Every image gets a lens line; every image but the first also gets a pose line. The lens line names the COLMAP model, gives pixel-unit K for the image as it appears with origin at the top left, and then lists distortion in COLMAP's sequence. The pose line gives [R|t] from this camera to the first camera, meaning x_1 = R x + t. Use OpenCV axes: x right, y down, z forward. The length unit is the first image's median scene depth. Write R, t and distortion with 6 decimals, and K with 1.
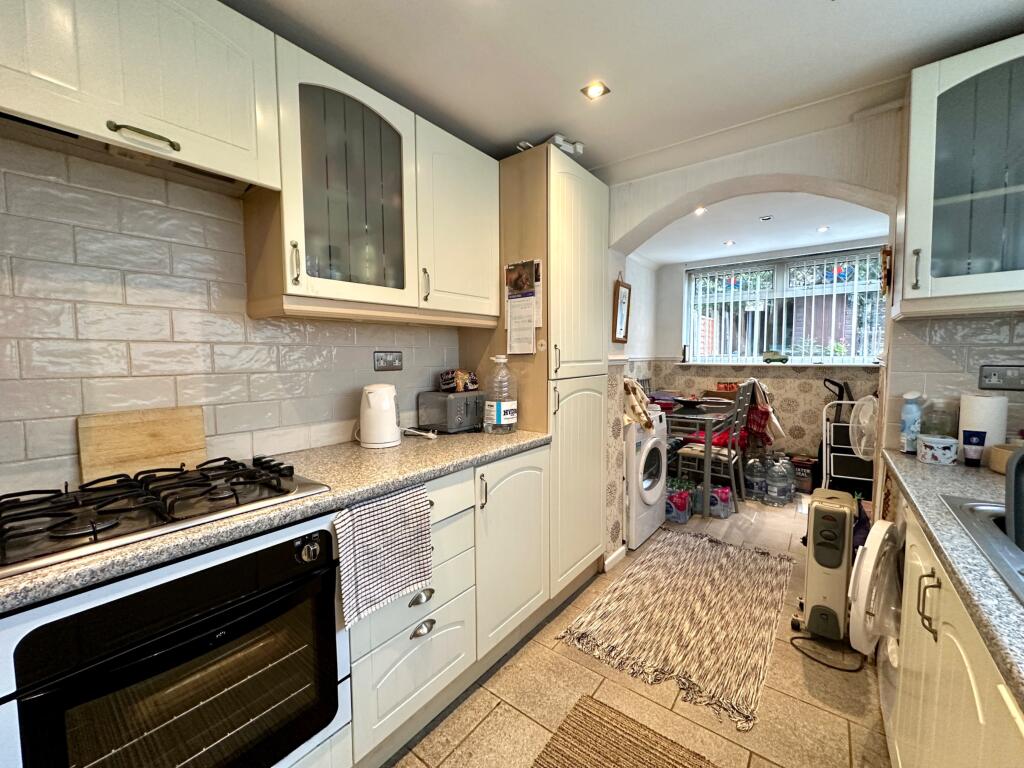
lens RADIAL K [[410.0, 0, 511.2], [0, 410.0, 383.9], [0, 0, 1]] dist [-0.000083, 0.000183]
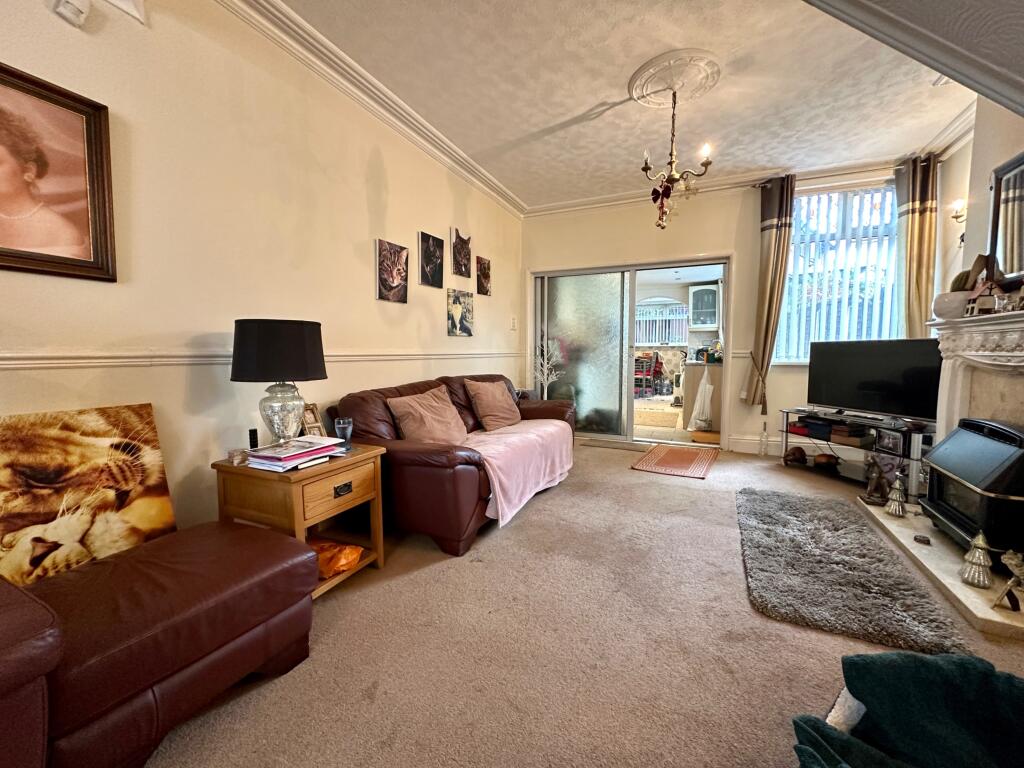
lens RADIAL K [[410.0, 0, 512.8], [0, 410.0, 377.9], [0, 0, 1]] dist [-0.000083, 0.000183]
pose [[0.972333, -0.011018, 0.233339, -2.036906], [0.011184, 0.999937, 0.000609, 0.334536], [-0.233331, 0.002018, 0.972395, -2.955734]]
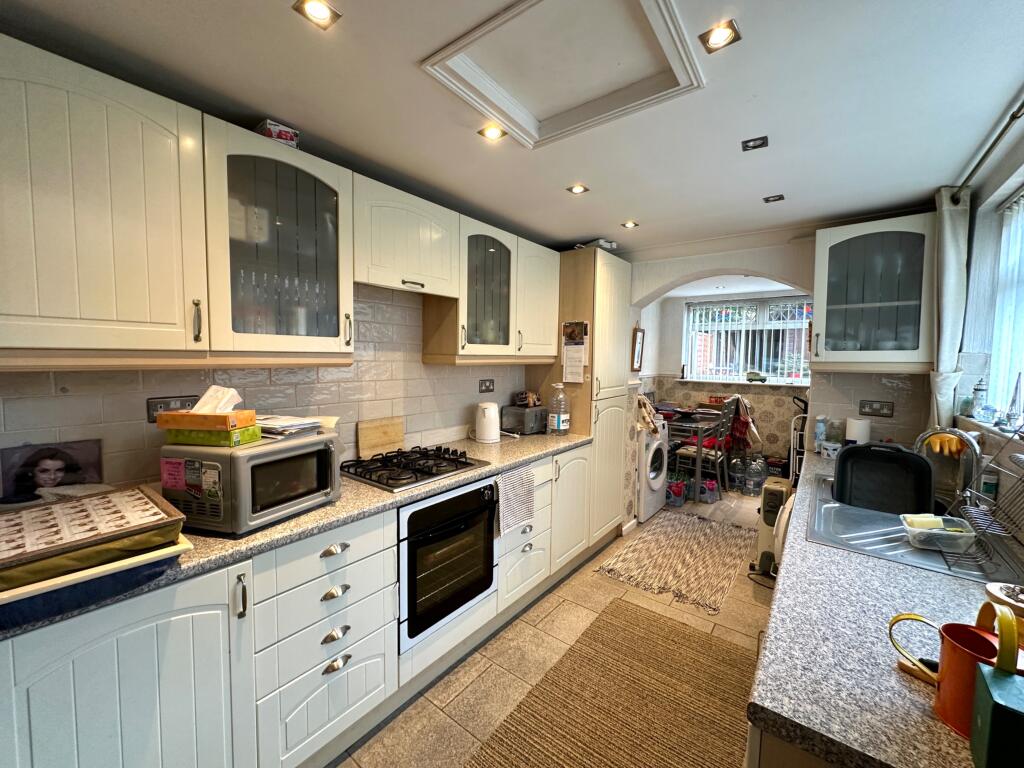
lens RADIAL K [[410.0, 0, 512.2], [0, 410.0, 383.6], [0, 0, 1]] dist [-0.000083, 0.000183]
pose [[0.999783, 0.020617, 0.002860, -0.228237], [-0.020610, 0.999785, -0.002357, -0.068975], [-0.002908, 0.002297, 0.999993, -0.562401]]
